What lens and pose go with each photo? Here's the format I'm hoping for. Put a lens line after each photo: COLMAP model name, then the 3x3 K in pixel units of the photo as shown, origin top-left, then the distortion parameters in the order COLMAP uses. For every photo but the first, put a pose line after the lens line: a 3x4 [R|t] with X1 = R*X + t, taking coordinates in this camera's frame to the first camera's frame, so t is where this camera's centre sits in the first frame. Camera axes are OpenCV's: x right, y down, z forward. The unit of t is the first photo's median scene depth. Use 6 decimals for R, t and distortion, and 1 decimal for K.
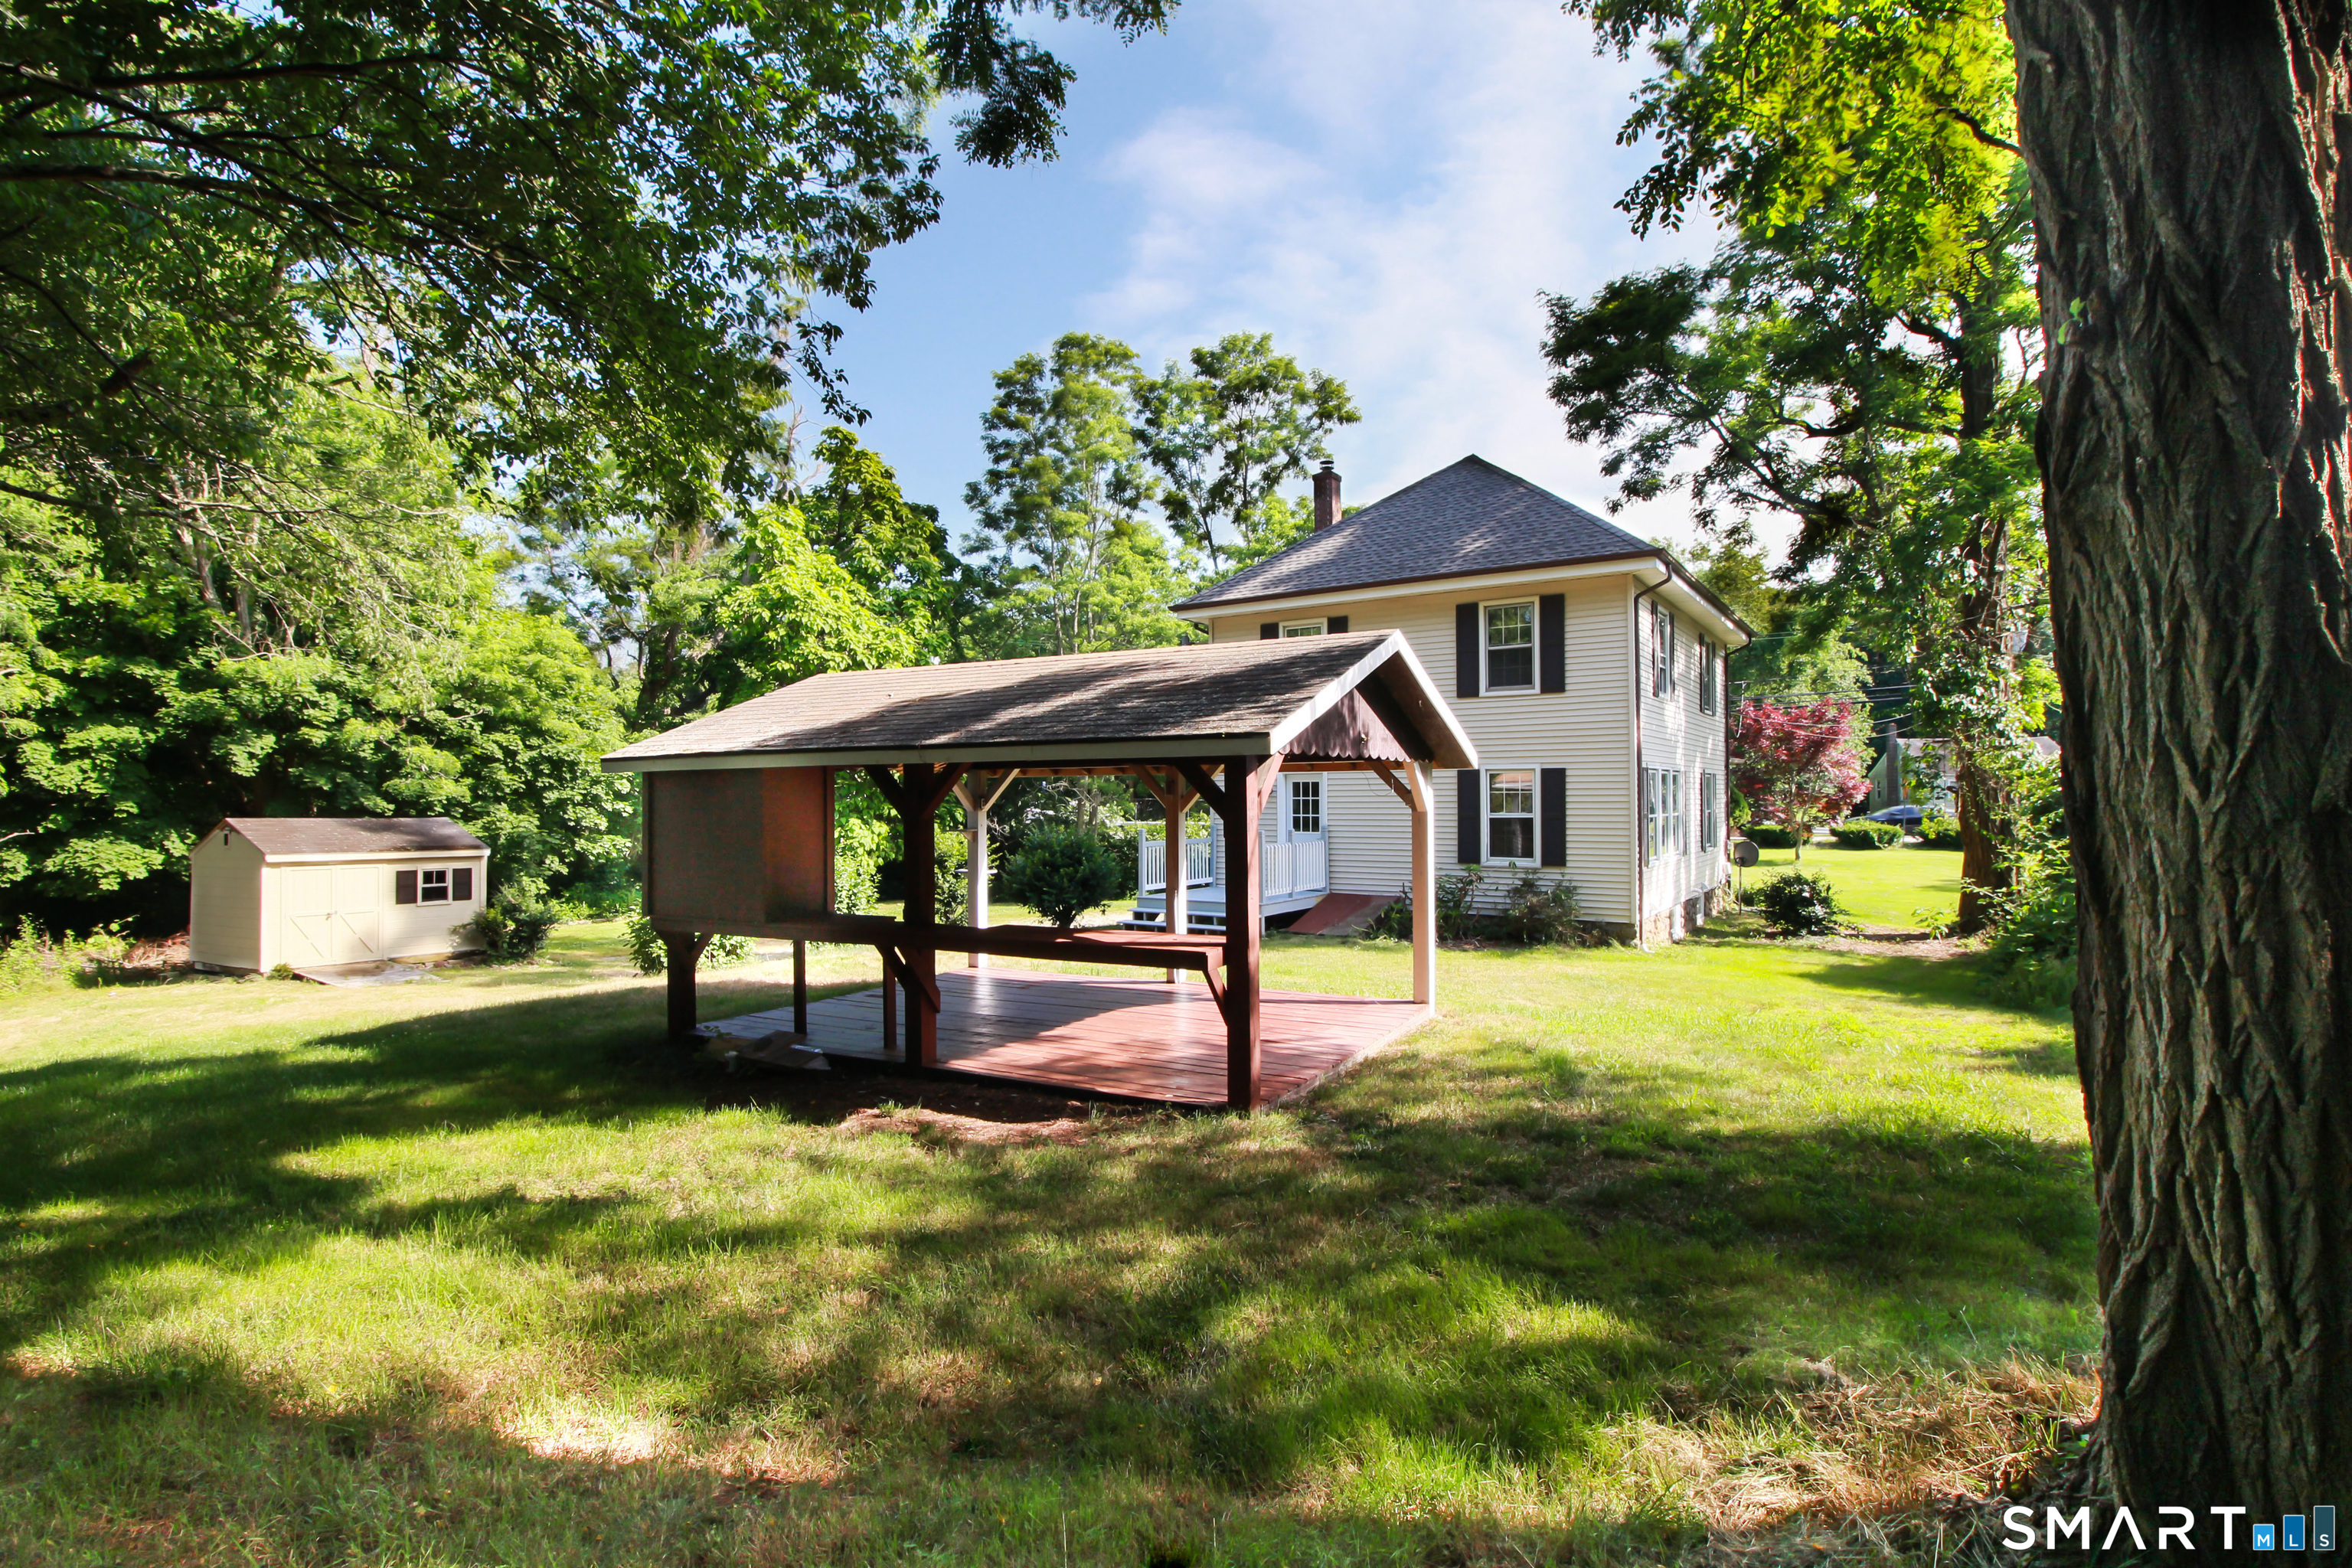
lens RADIAL K [[1147.8, 0, 1176.0], [0, 1147.8, 784.0], [0, 0, 1]] dist [-0.039590, 0.000831]
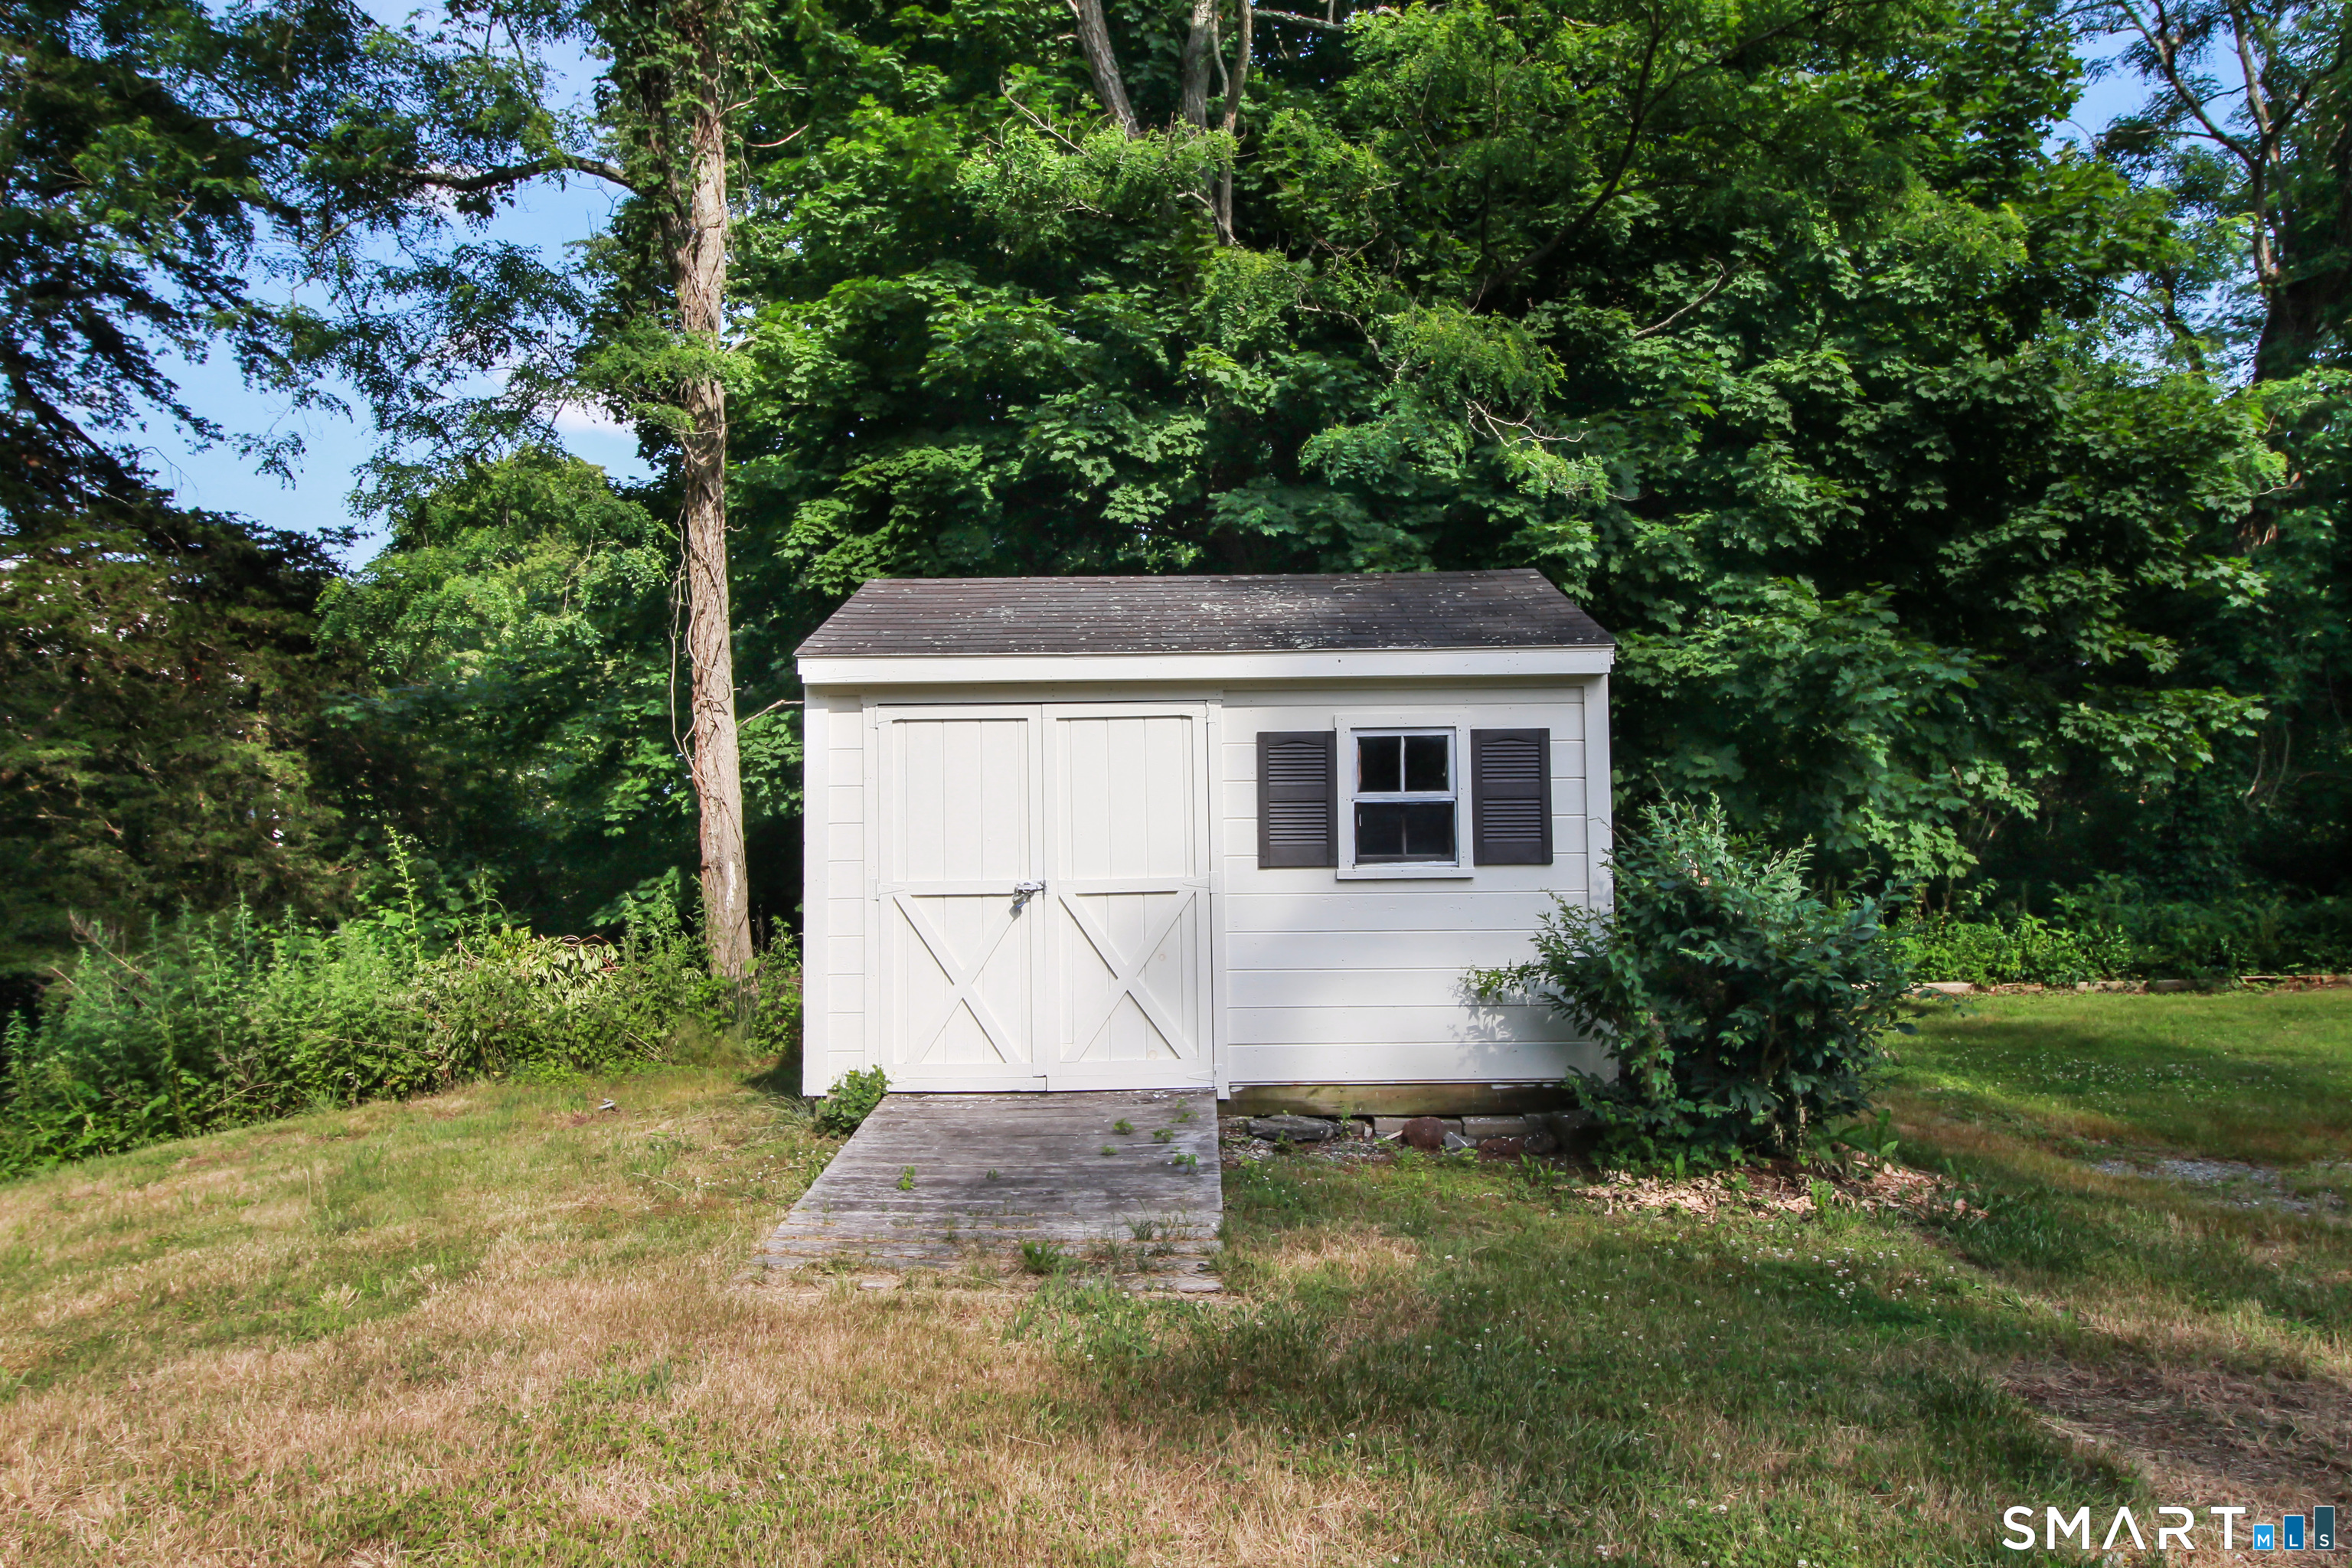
lens RADIAL K [[1660.0, 0, 1178.1], [0, 1660.0, 734.8], [0, 0, 1]] dist [-0.002572, -0.001041]
pose [[0.527589, -0.051443, -0.847941, -0.301539], [0.031491, 0.998663, -0.040993, 0.070907], [0.848916, -0.005075, 0.528503, 0.610222]]
